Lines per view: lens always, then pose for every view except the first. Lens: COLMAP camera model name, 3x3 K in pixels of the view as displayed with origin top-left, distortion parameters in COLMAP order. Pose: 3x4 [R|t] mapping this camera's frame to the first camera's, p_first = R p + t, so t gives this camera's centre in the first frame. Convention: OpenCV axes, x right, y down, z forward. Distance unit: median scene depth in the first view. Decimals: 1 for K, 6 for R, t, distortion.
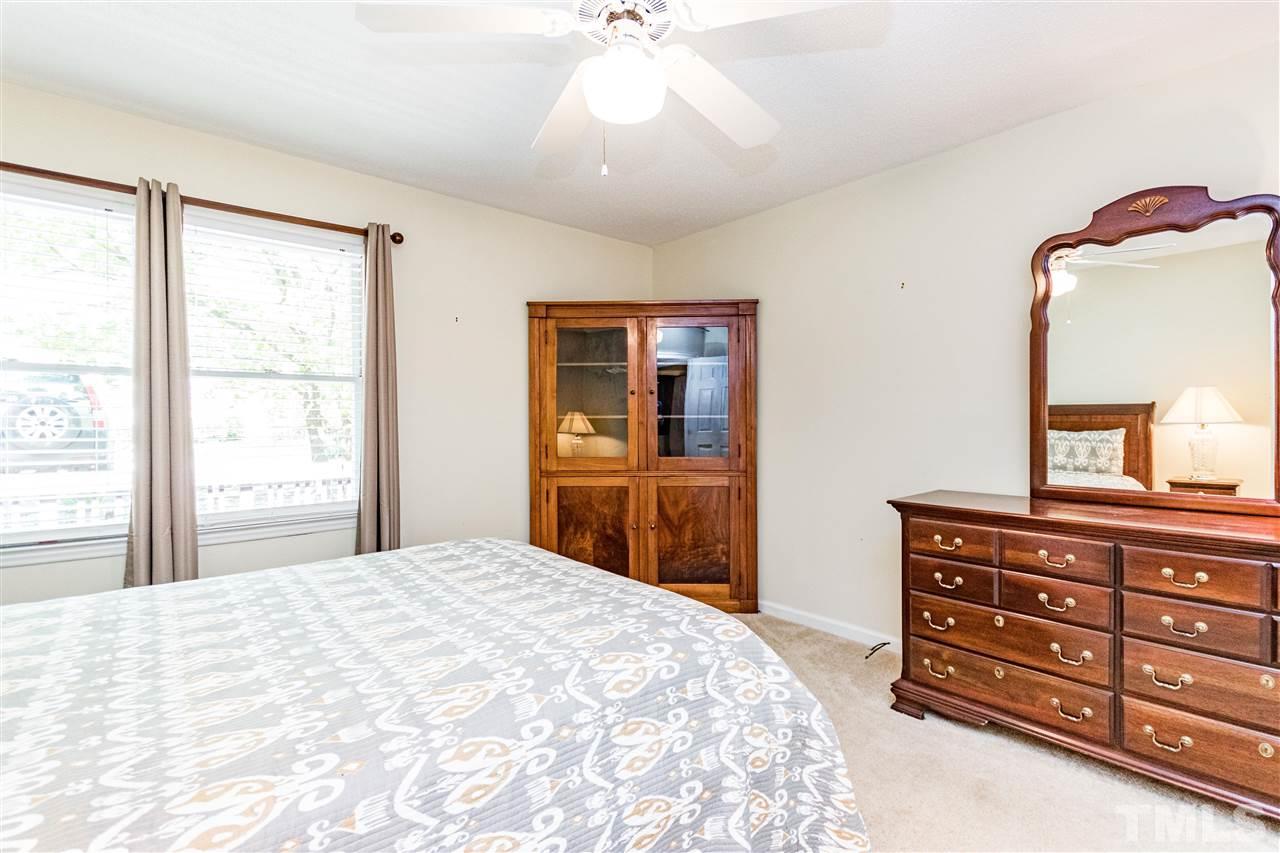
lens RADIAL K [[588.5, 0, 639.8], [0, 588.5, 427.1], [0, 0, 1]] dist [0.001168, -0.002305]
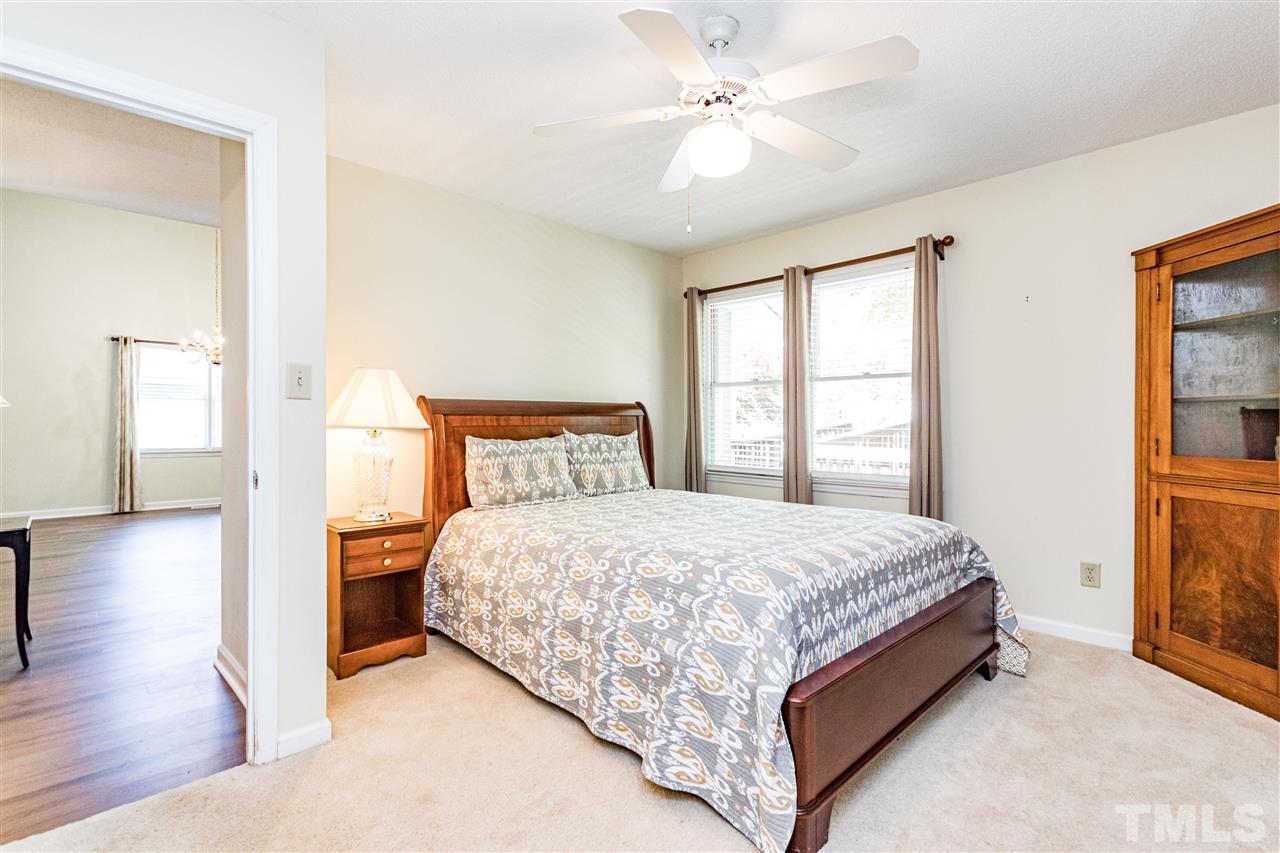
lens RADIAL K [[588.5, 0, 637.9], [0, 588.5, 421.1], [0, 0, 1]] dist [0.001168, -0.002305]
pose [[0.062393, 0.002724, -0.998048, 0.682274], [-0.007735, 0.999968, 0.002246, 0.016146], [0.998022, 0.007580, 0.062412, 0.384874]]
